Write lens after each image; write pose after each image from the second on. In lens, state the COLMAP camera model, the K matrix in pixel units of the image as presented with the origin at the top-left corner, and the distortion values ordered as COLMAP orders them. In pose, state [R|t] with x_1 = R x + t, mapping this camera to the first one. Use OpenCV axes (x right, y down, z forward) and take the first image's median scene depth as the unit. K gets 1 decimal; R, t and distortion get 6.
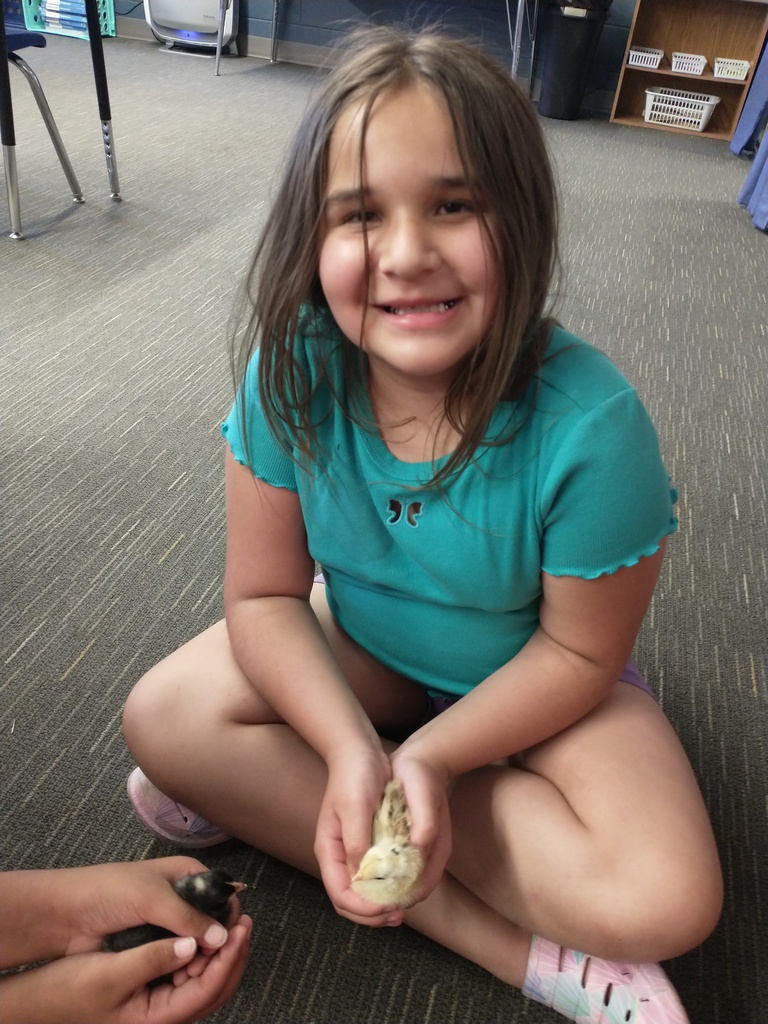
lens RADIAL K [[797.6, 0, 371.8], [0, 797.6, 509.8], [0, 0, 1]] dist [0.033526, -0.071691]
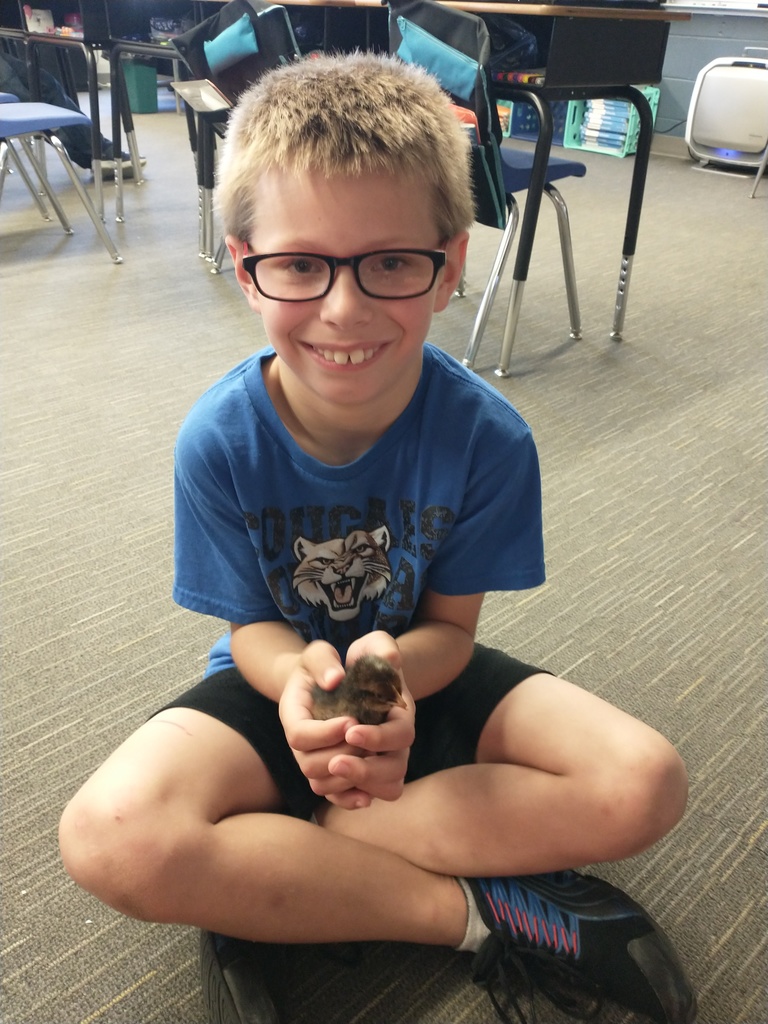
lens RADIAL K [[797.6, 0, 371.8], [0, 797.6, 509.8], [0, 0, 1]] dist [0.033526, -0.071691]
pose [[0.844473, 0.218594, -0.488960, -0.073963], [-0.270396, 0.962042, -0.036907, -0.101551], [0.462332, 0.163379, 0.871525, 0.129828]]
